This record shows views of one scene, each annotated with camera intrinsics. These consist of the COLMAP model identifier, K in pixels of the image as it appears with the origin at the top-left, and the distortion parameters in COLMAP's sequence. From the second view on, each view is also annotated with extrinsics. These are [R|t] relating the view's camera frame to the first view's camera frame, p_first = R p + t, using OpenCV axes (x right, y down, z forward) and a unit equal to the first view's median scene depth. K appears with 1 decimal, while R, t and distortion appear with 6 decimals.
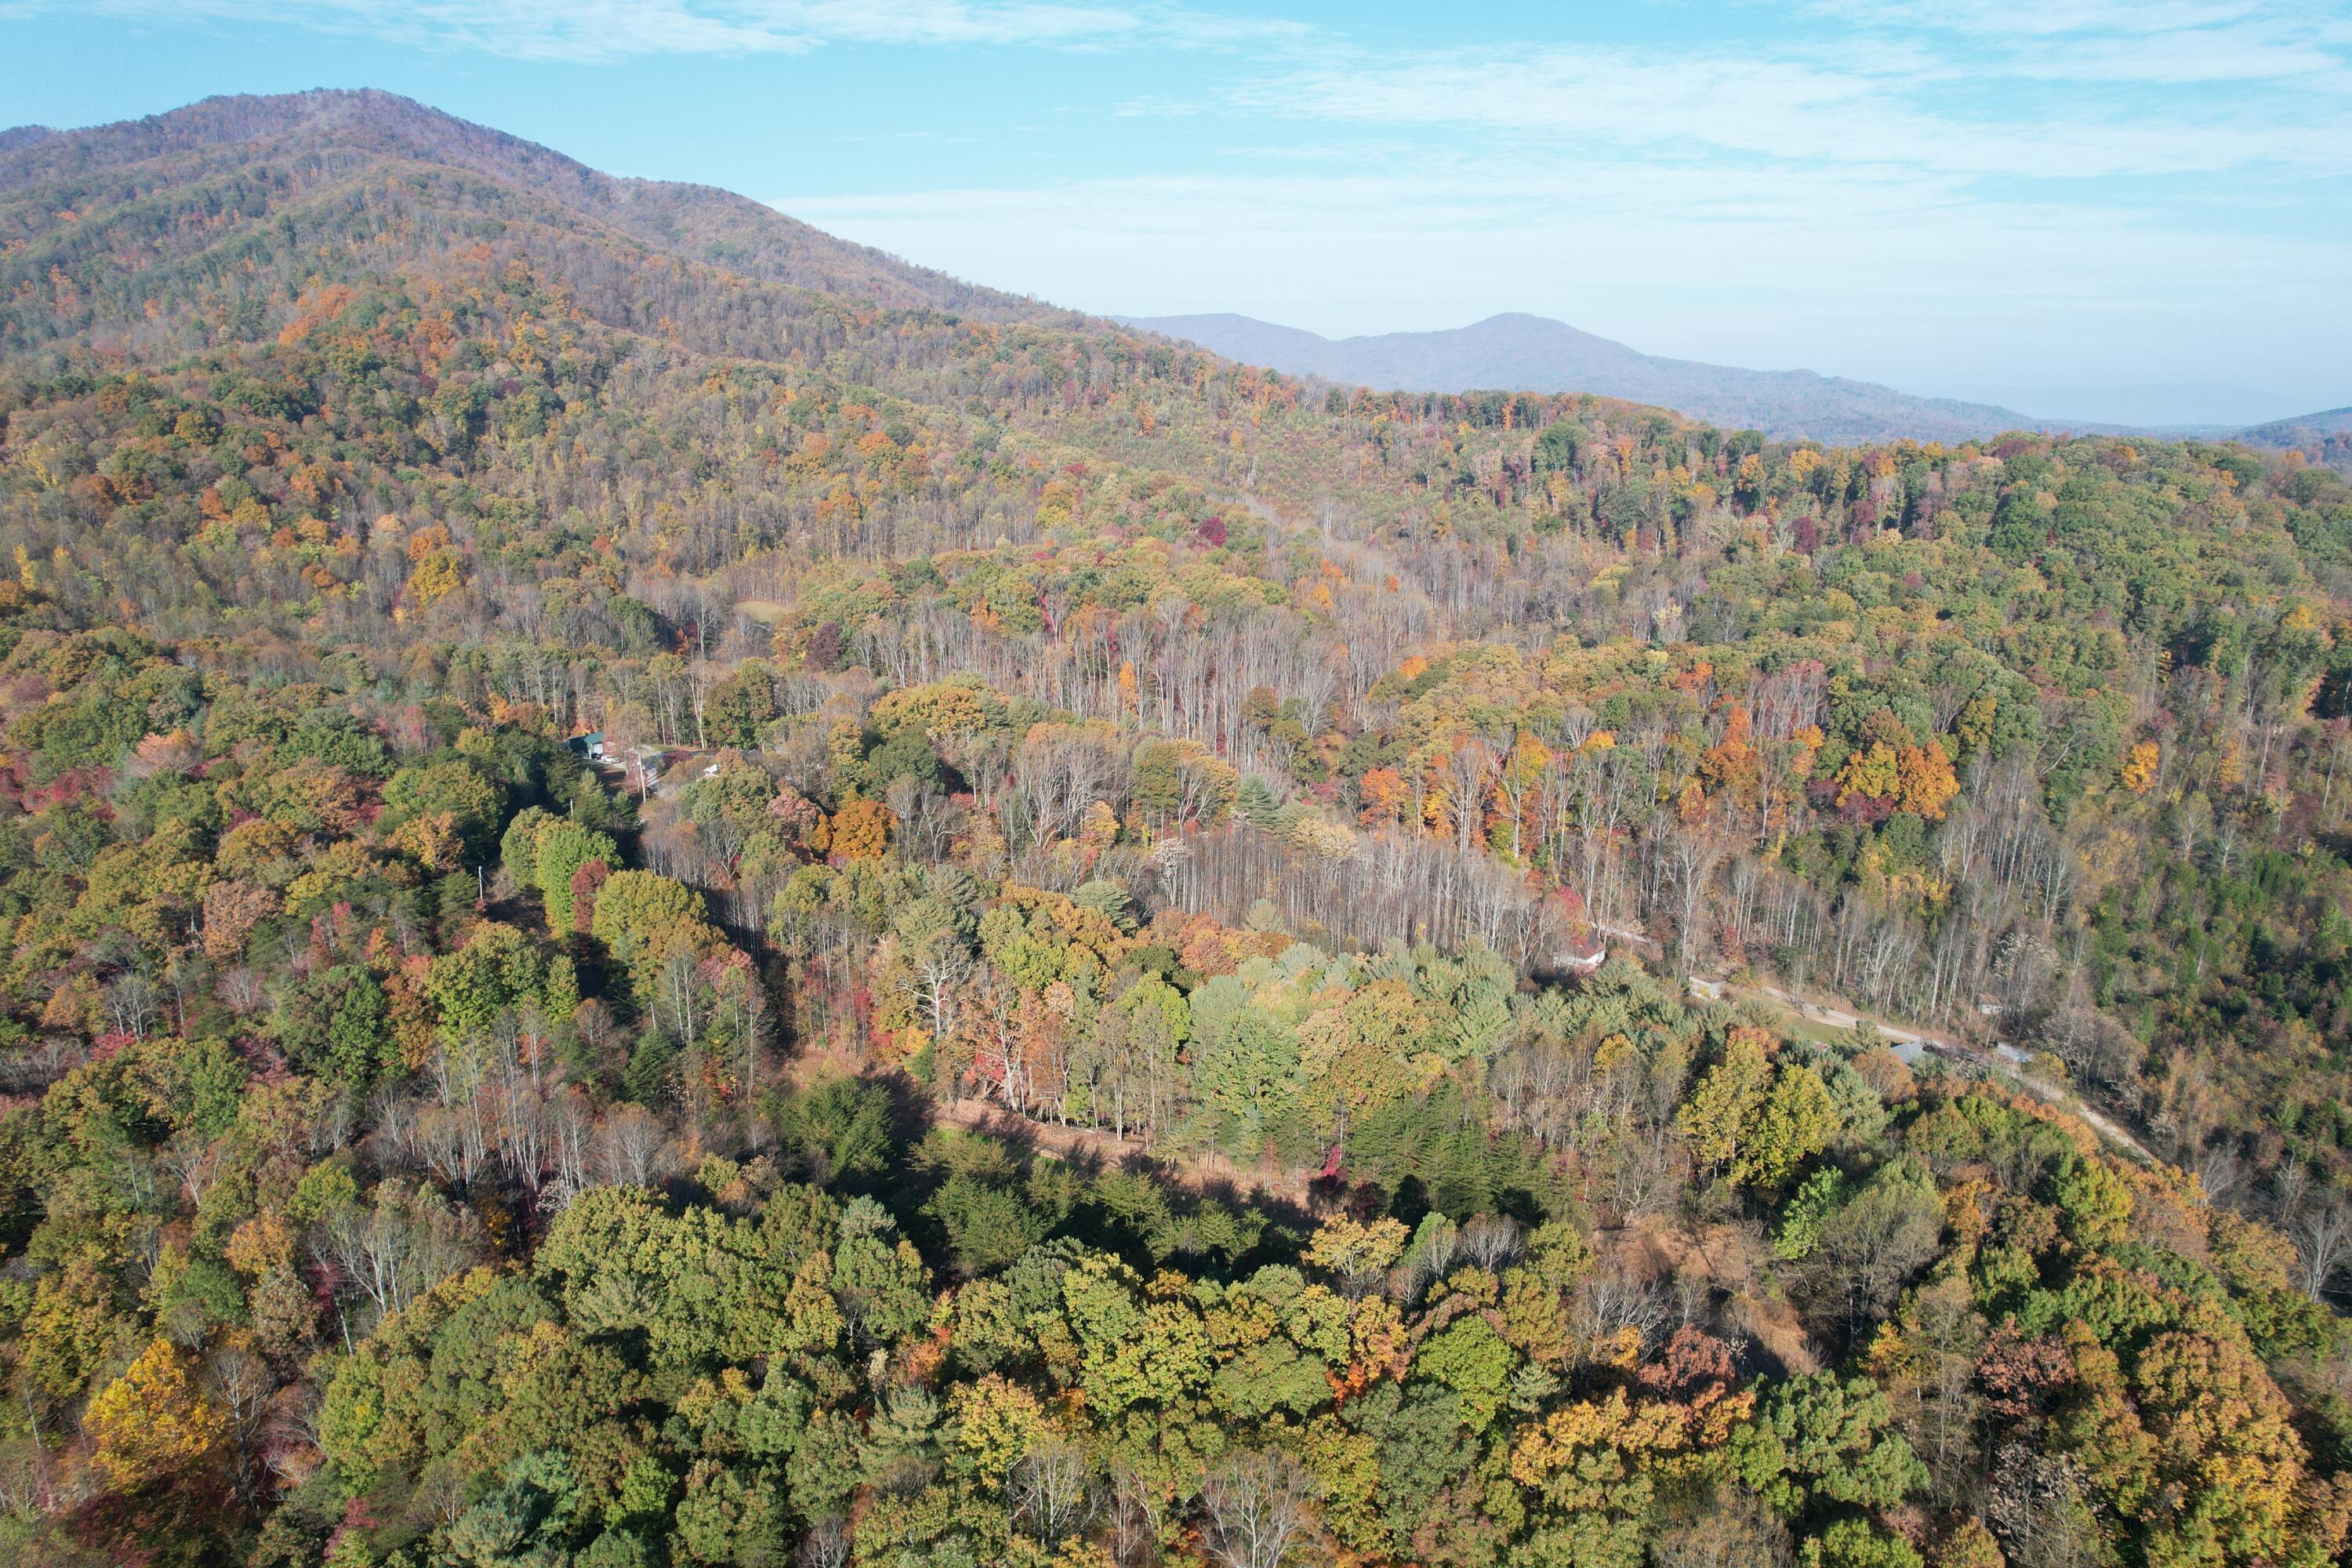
lens RADIAL K [[1498.6, 0, 1167.0], [0, 1498.6, 802.0], [0, 0, 1]] dist [-0.079473, 0.067637]
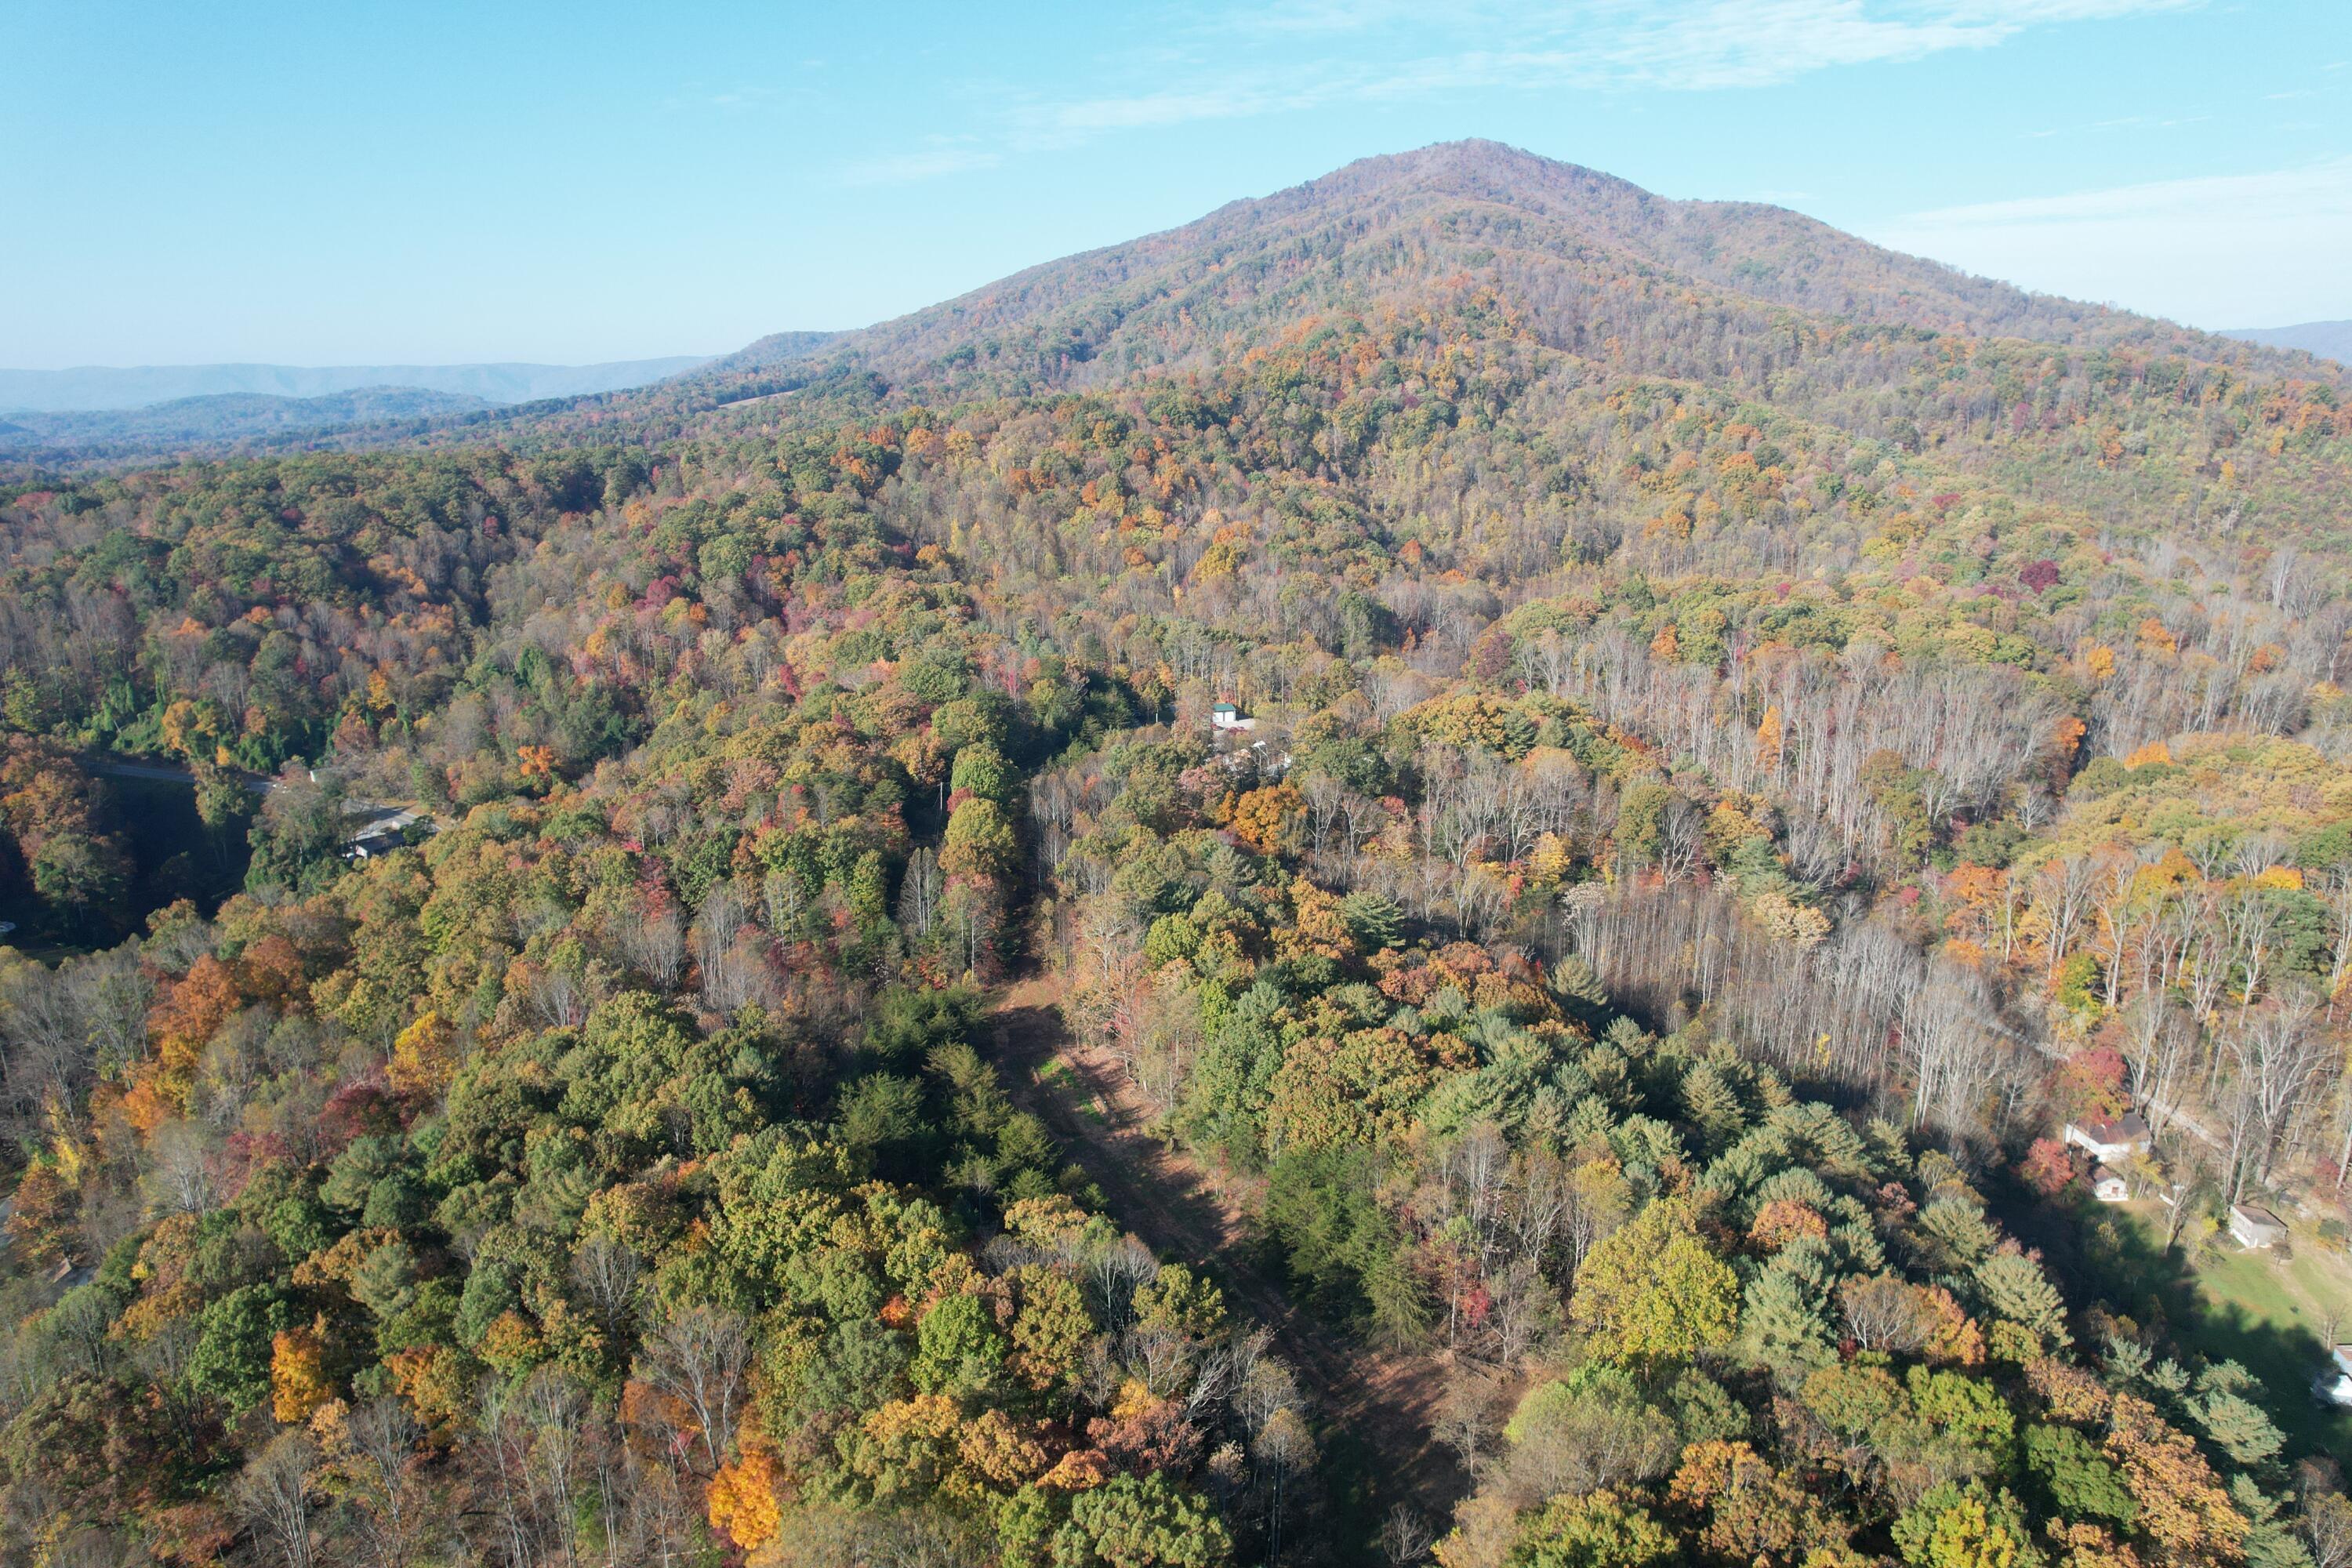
lens RADIAL K [[1498.6, 0, 1176.3], [0, 1498.6, 789.6], [0, 0, 1]] dist [-0.079473, 0.067637]
pose [[0.765089, 0.155904, -0.624766, 0.112600], [-0.167812, 0.984995, 0.040294, -0.007760], [0.621674, 0.074015, 0.779771, 0.029050]]
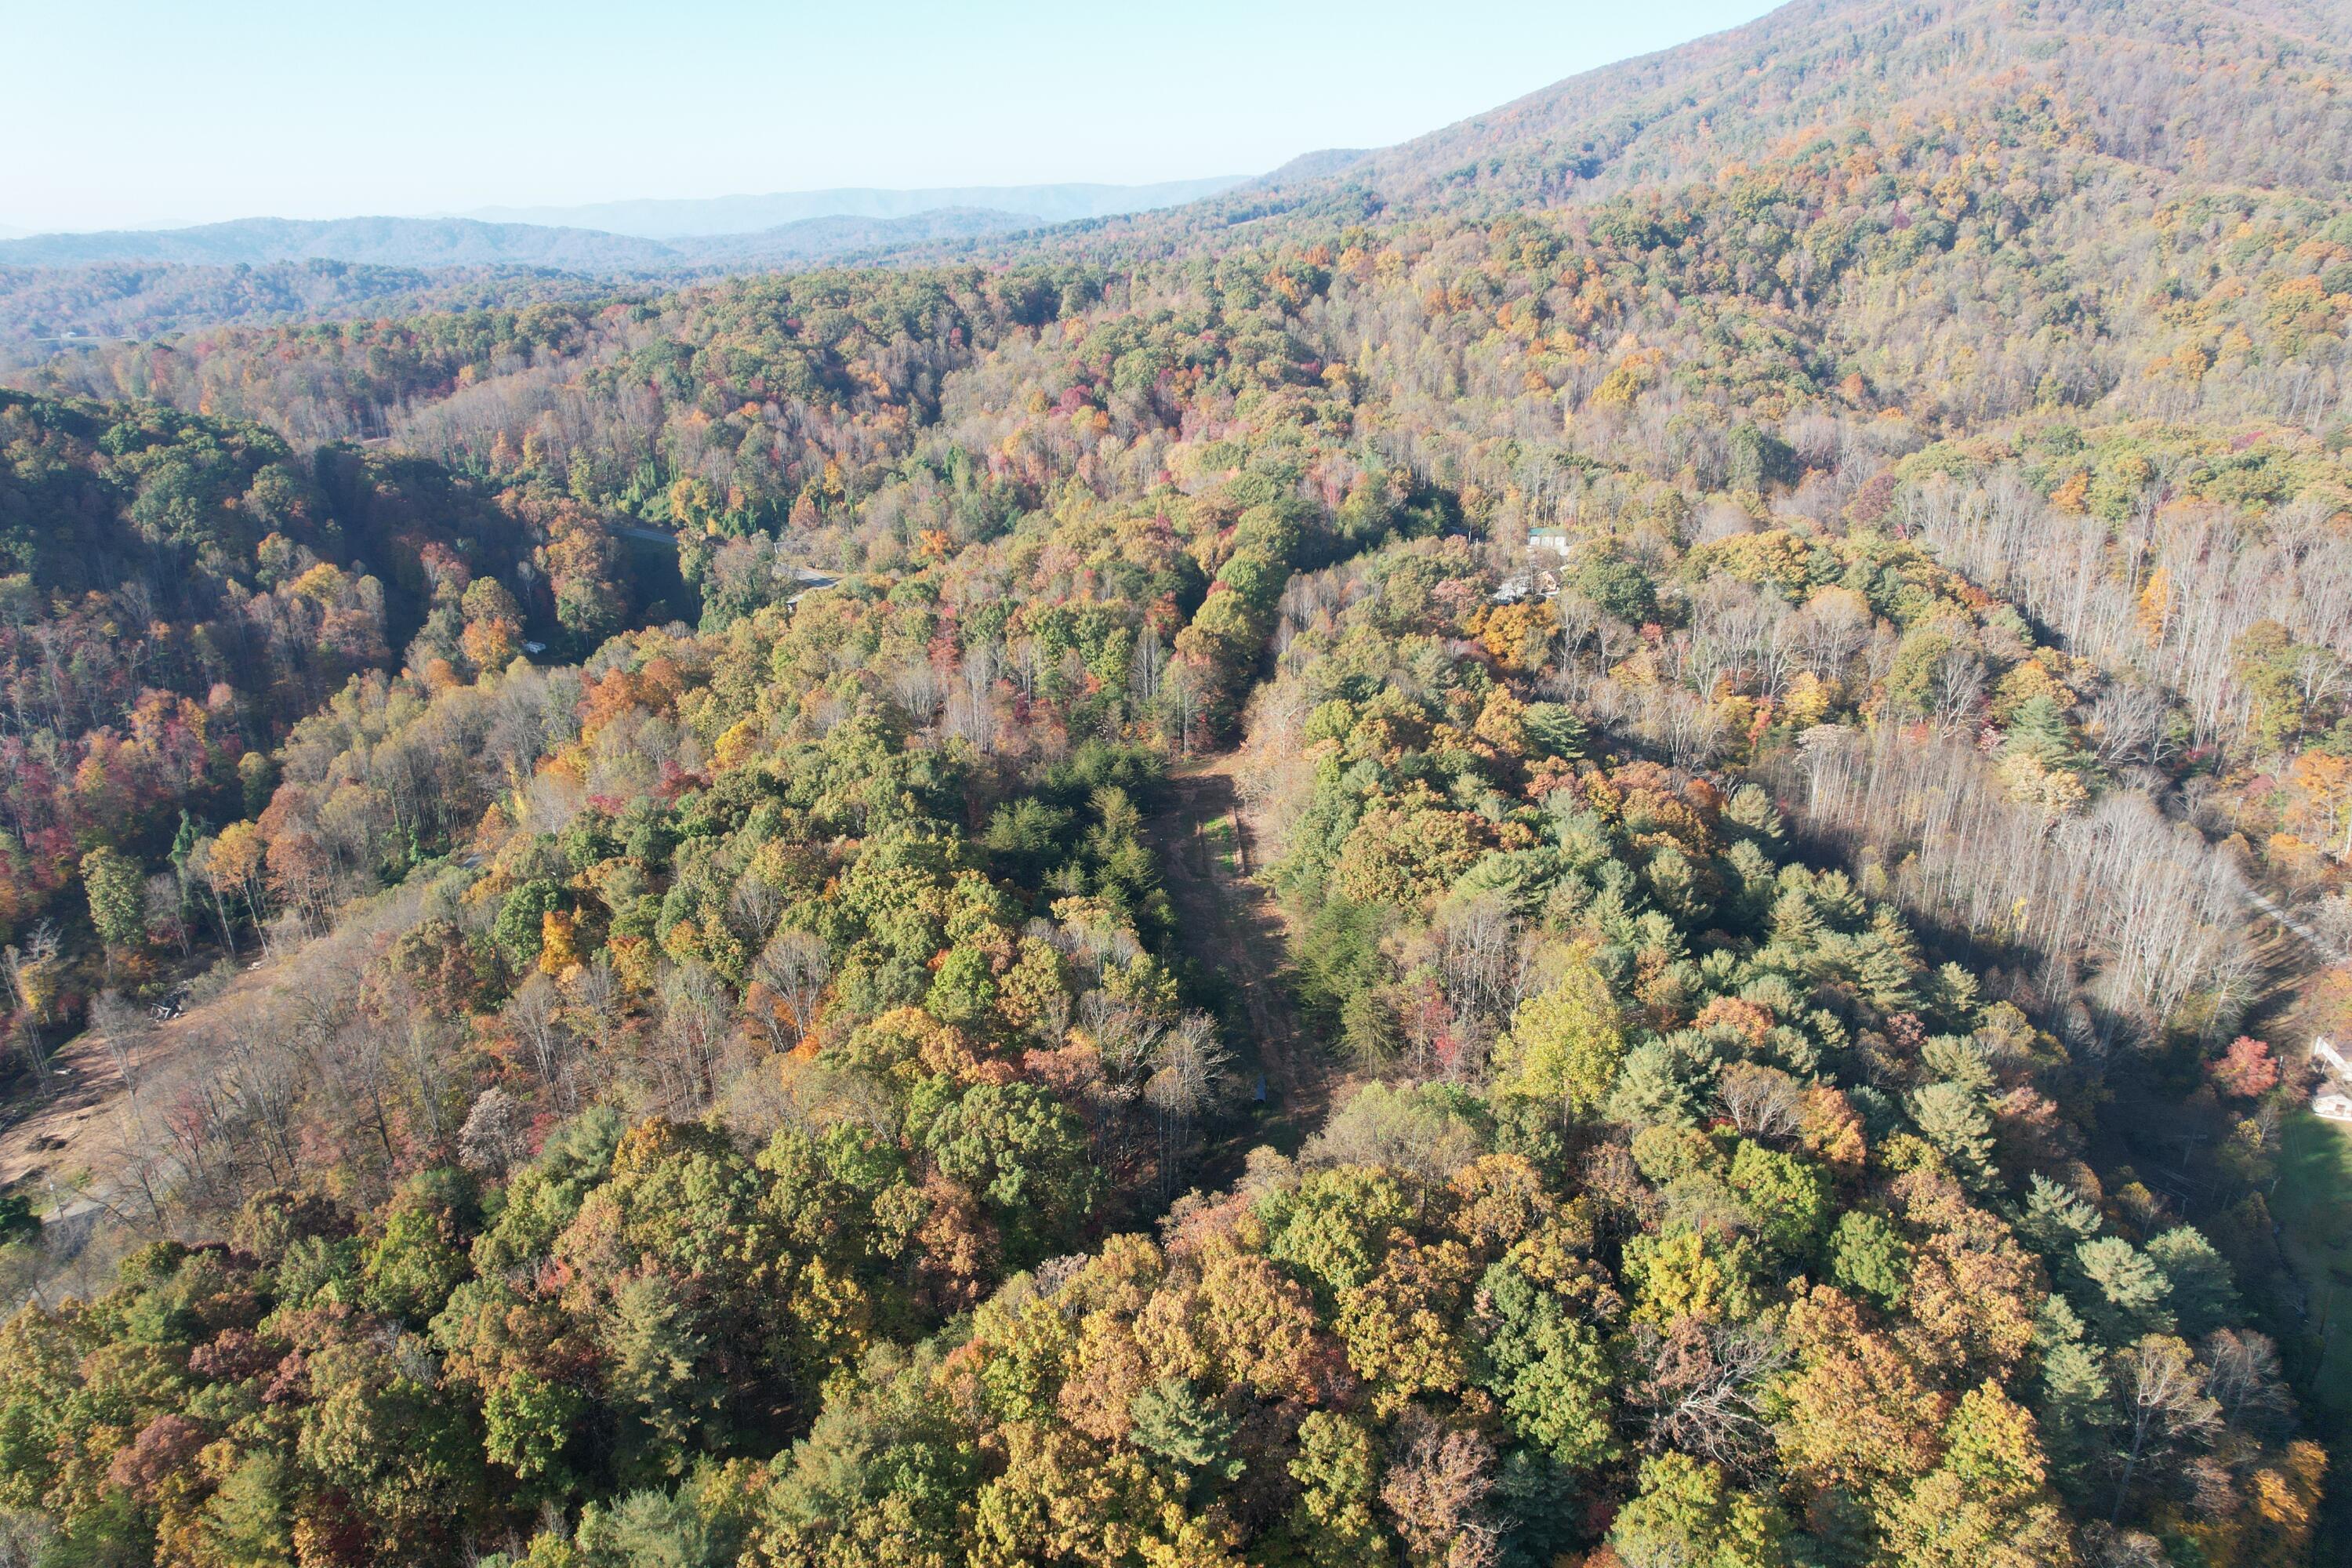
lens RADIAL K [[1498.6, 0, 1184.1], [0, 1498.6, 780.6], [0, 0, 1]] dist [-0.079473, 0.067637]
pose [[0.503107, 0.292609, -0.813181, 0.163787], [-0.218526, 0.953433, 0.207876, -0.012993], [0.836140, 0.073117, 0.543621, 0.049705]]
